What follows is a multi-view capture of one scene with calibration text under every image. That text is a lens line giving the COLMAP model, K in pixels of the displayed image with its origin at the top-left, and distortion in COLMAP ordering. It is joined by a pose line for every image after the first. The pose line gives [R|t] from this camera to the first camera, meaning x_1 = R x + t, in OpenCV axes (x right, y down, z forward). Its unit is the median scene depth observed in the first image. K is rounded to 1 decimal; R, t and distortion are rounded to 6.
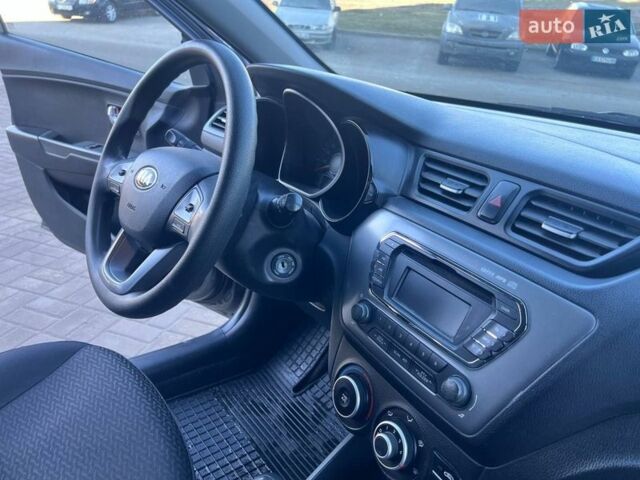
lens RADIAL K [[484.5, 0, 320.0], [0, 484.5, 240.0], [0, 0, 1]] dist [0.022097, 0.000170]
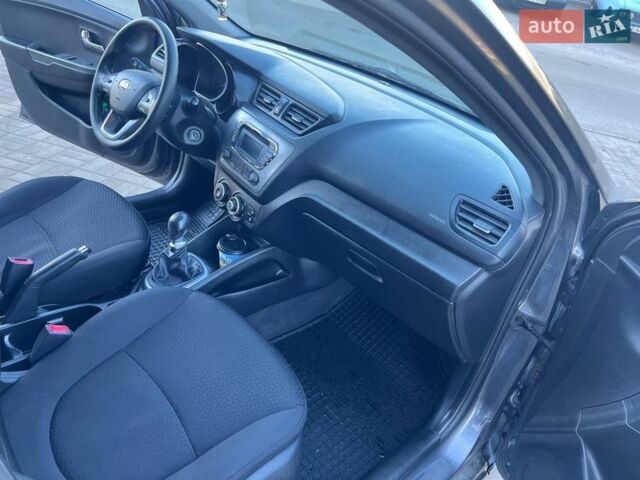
lens RADIAL K [[475.5, 0, 331.1], [0, 475.5, 241.0], [0, 0, 1]] dist [-0.008299, -0.007796]
pose [[0.989522, 0.034043, 0.140313, 0.237036], [-0.056779, 0.985258, 0.161376, 0.141504], [-0.132751, -0.167652, 0.976868, -1.127181]]
